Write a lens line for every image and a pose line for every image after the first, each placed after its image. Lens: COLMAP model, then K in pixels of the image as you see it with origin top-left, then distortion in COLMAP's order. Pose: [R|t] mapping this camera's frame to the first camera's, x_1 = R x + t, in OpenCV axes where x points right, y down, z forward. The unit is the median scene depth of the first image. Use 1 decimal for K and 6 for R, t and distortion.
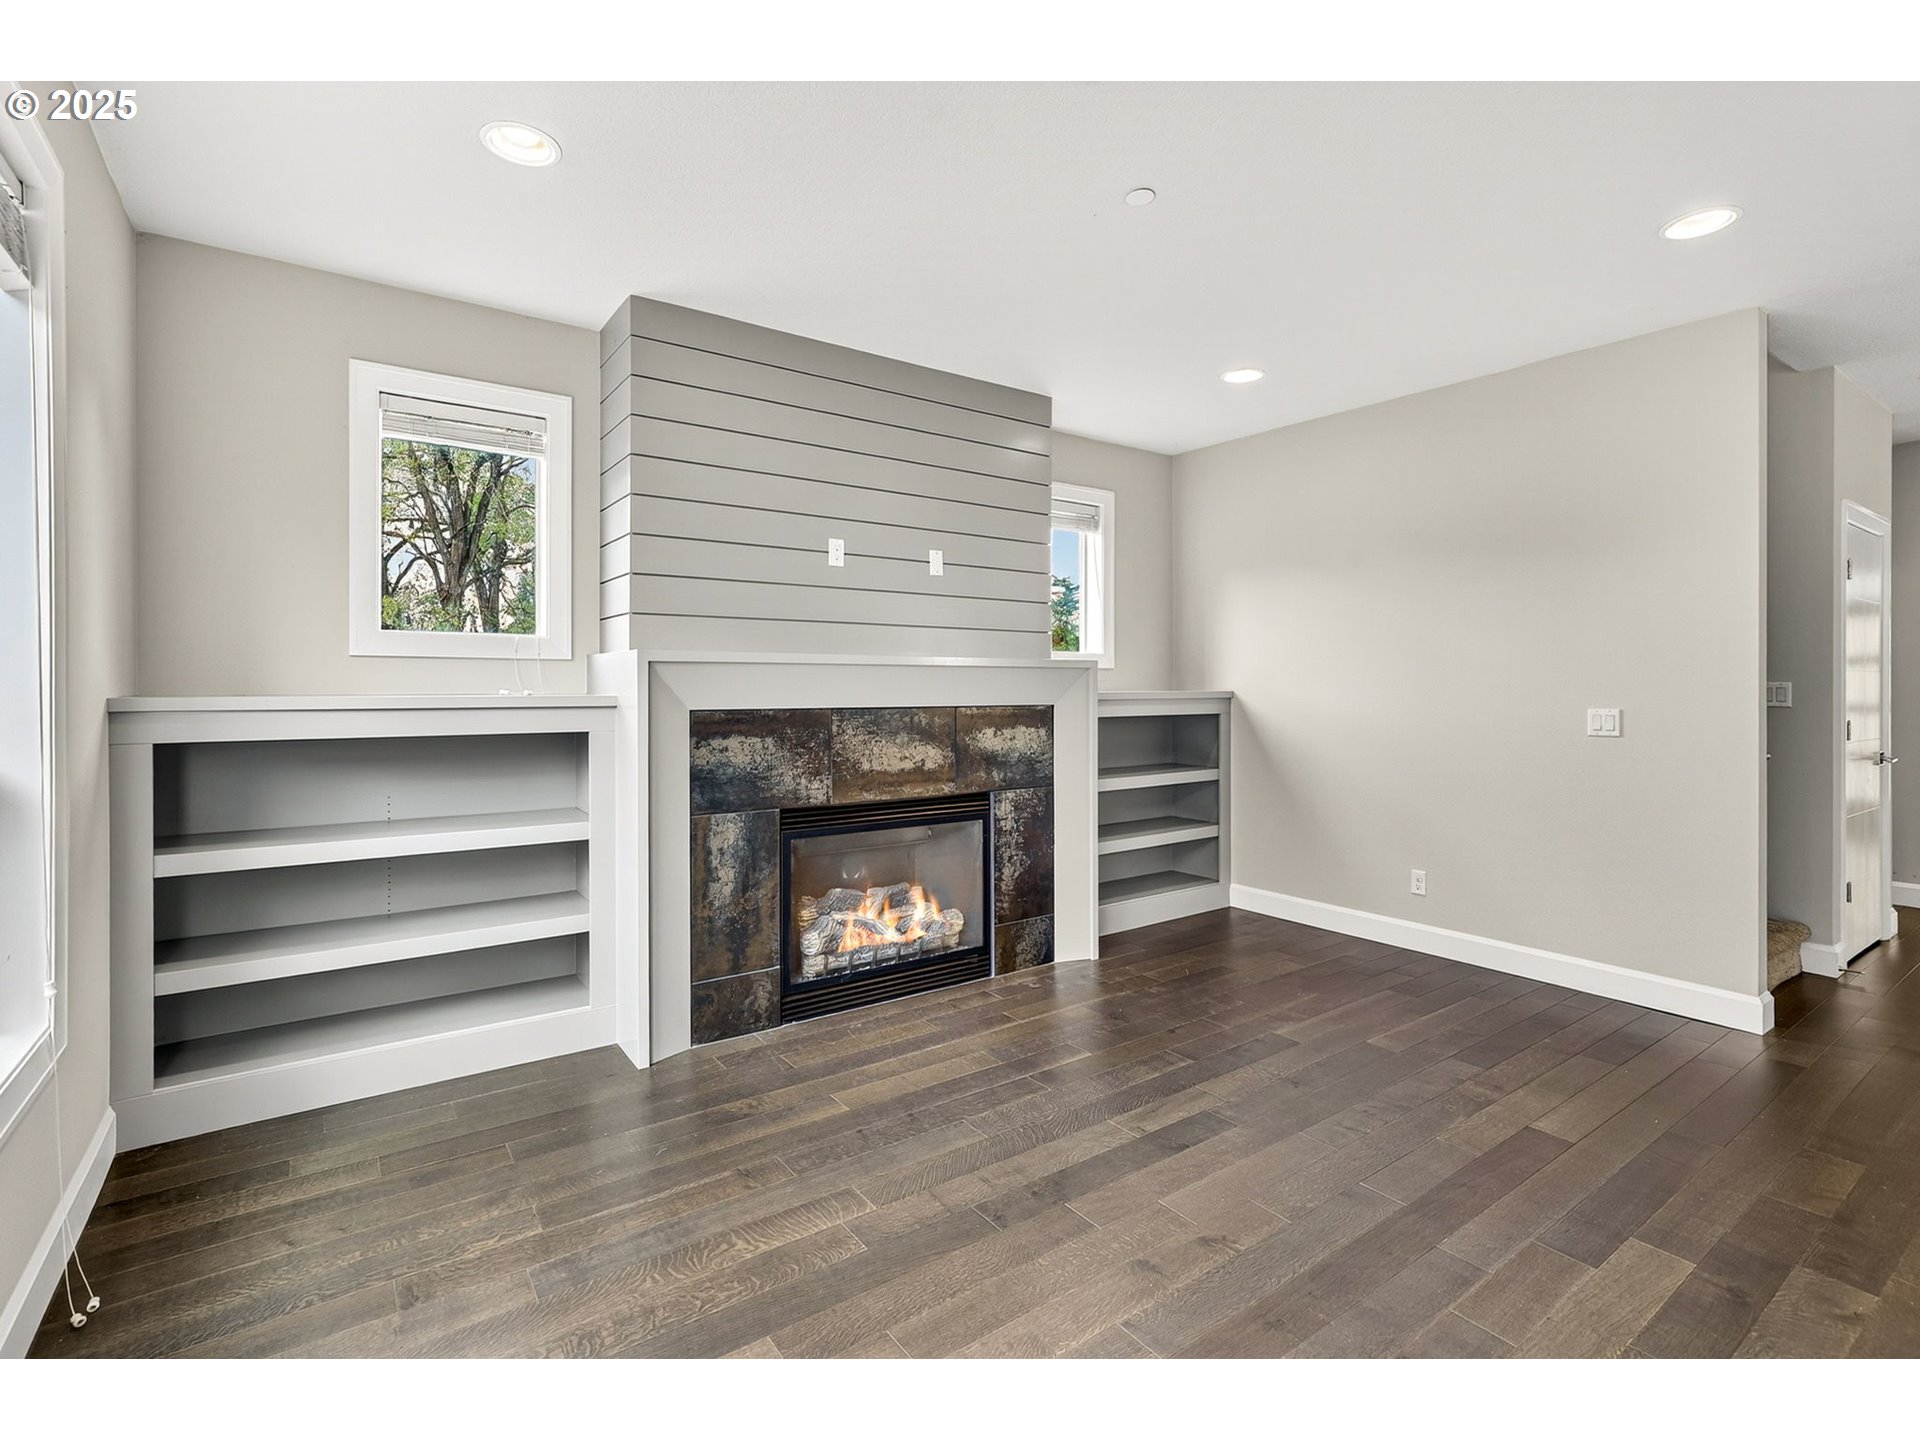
lens RADIAL K [[898.1, 0, 947.0], [0, 898.1, 681.0], [0, 0, 1]] dist [-0.020037, 0.008255]
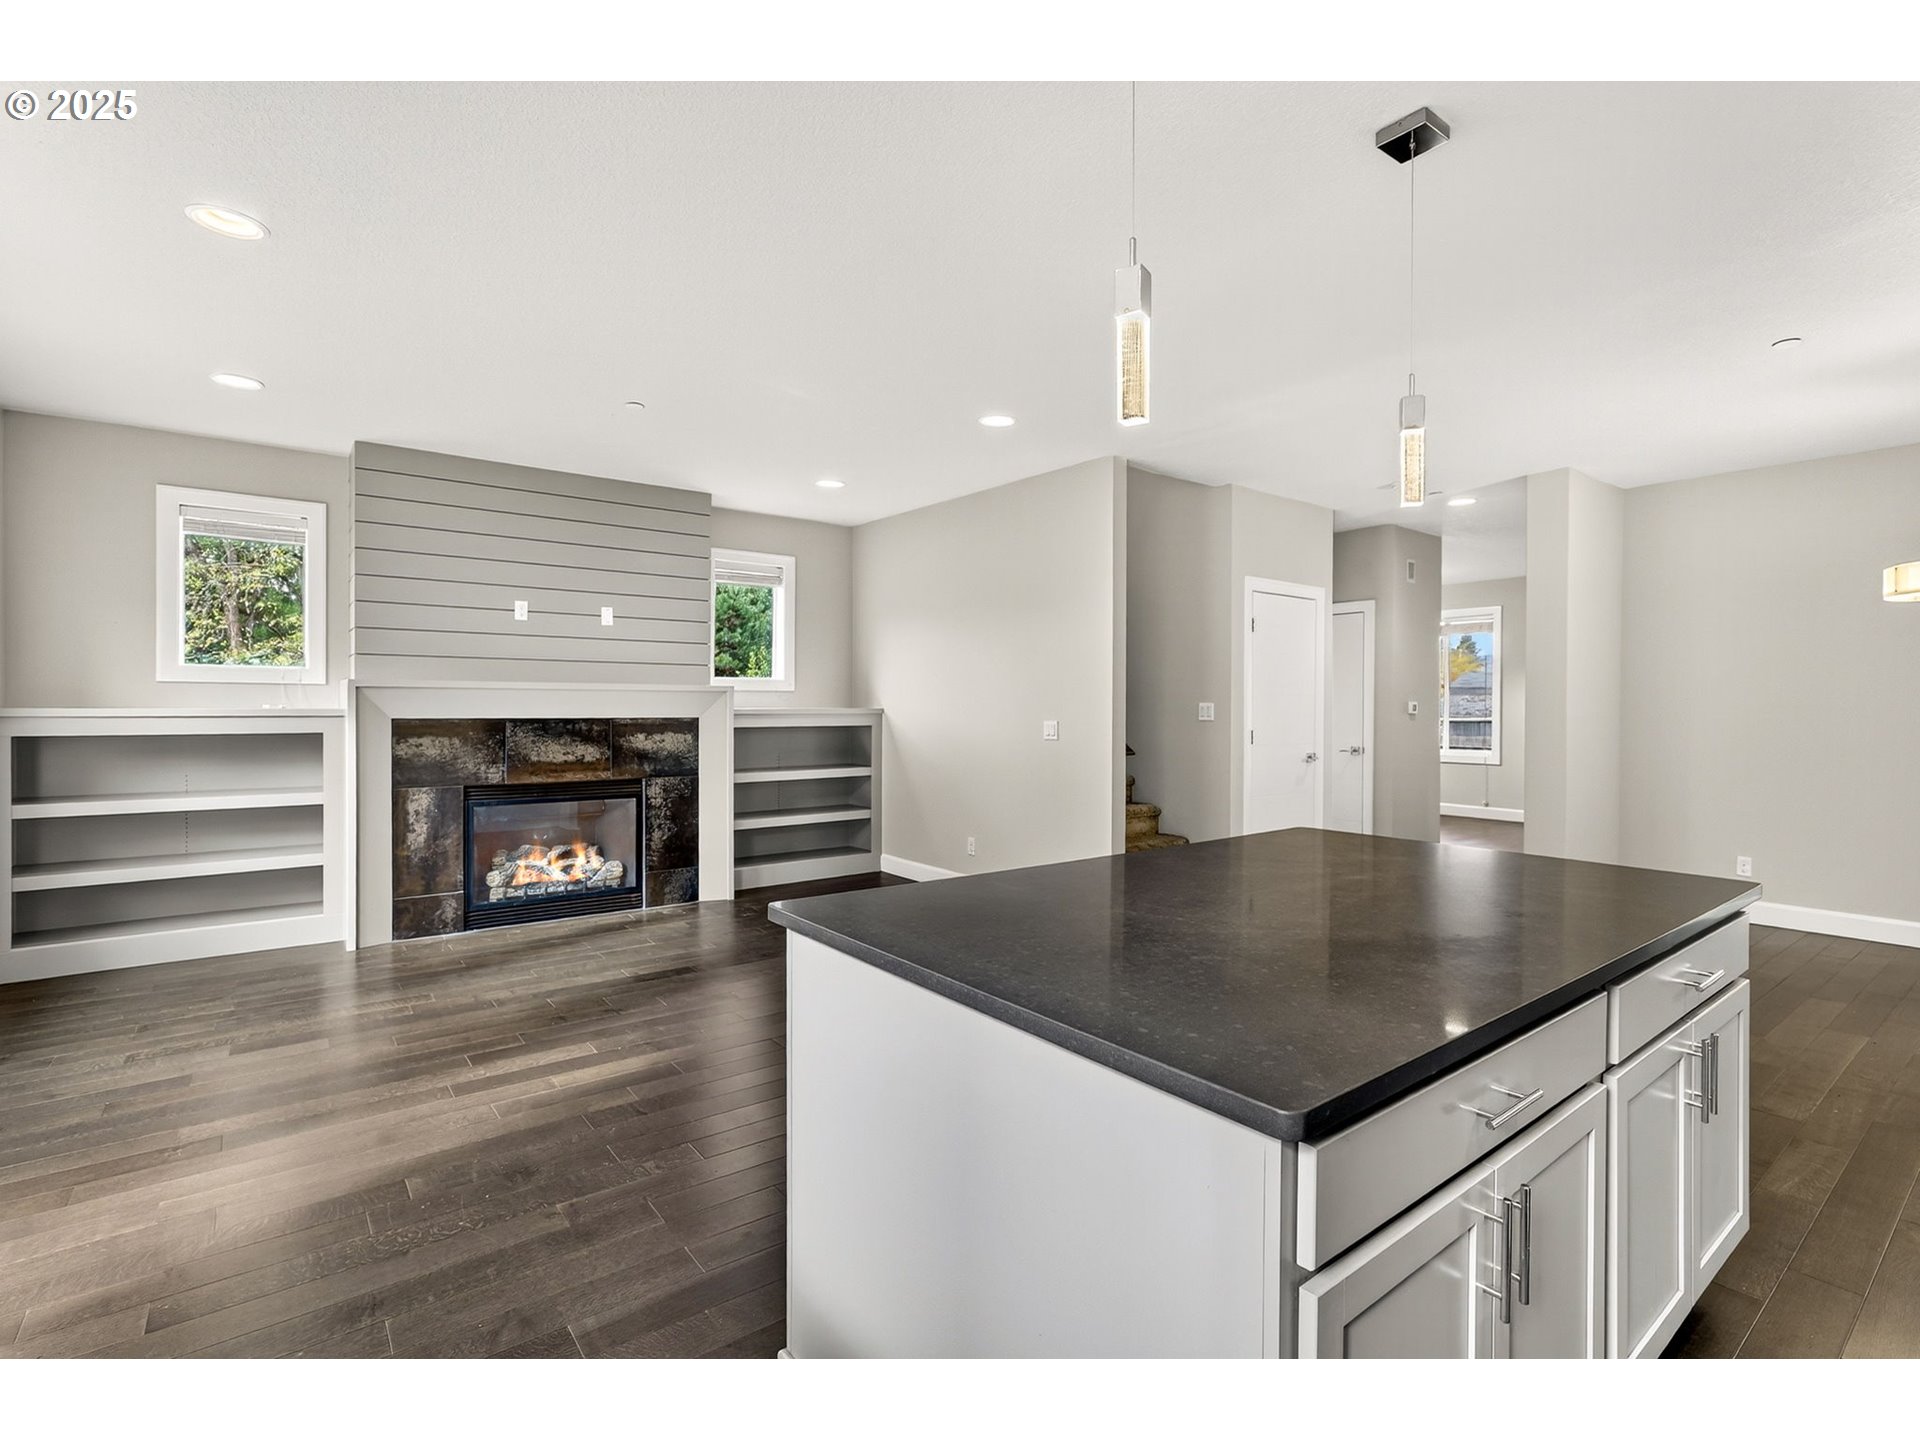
lens RADIAL K [[898.1, 0, 949.5], [0, 898.1, 705.0], [0, 0, 1]] dist [-0.020037, 0.008255]
pose [[0.998959, 0.003867, 0.045460, 0.525004], [-0.004106, 0.999978, 0.005167, -0.002384], [-0.045439, -0.005349, 0.998953, -0.491384]]
